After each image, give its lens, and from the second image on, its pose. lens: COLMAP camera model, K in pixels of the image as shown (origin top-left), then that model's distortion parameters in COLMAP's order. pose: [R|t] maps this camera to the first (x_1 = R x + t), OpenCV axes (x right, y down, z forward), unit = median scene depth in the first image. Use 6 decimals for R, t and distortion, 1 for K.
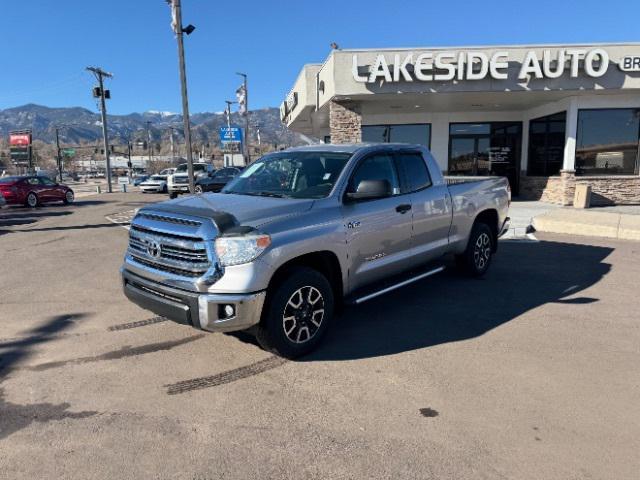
lens RADIAL K [[448.0, 0, 317.1], [0, 448.0, 238.6], [0, 0, 1]] dist [0.040164, -0.046606]
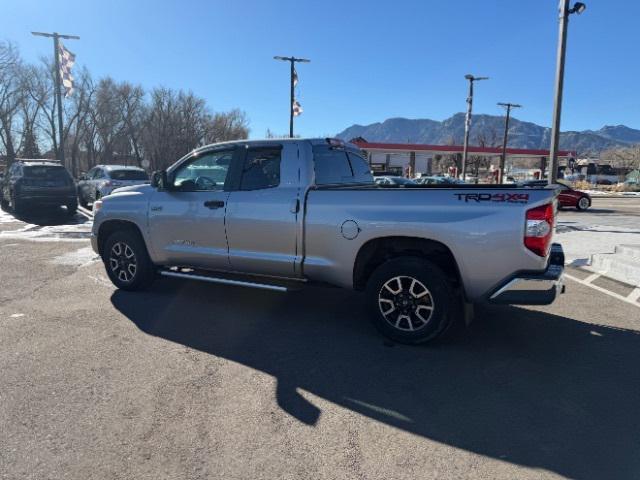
lens RADIAL K [[446.7, 0, 317.0], [0, 446.7, 252.7], [0, 0, 1]] dist [0.047319, -0.054690]
pose [[0.250758, 0.184484, -0.950308, 0.527251], [-0.172803, 0.974437, 0.143571, -0.063028], [0.952502, 0.128214, 0.276227, 0.412394]]
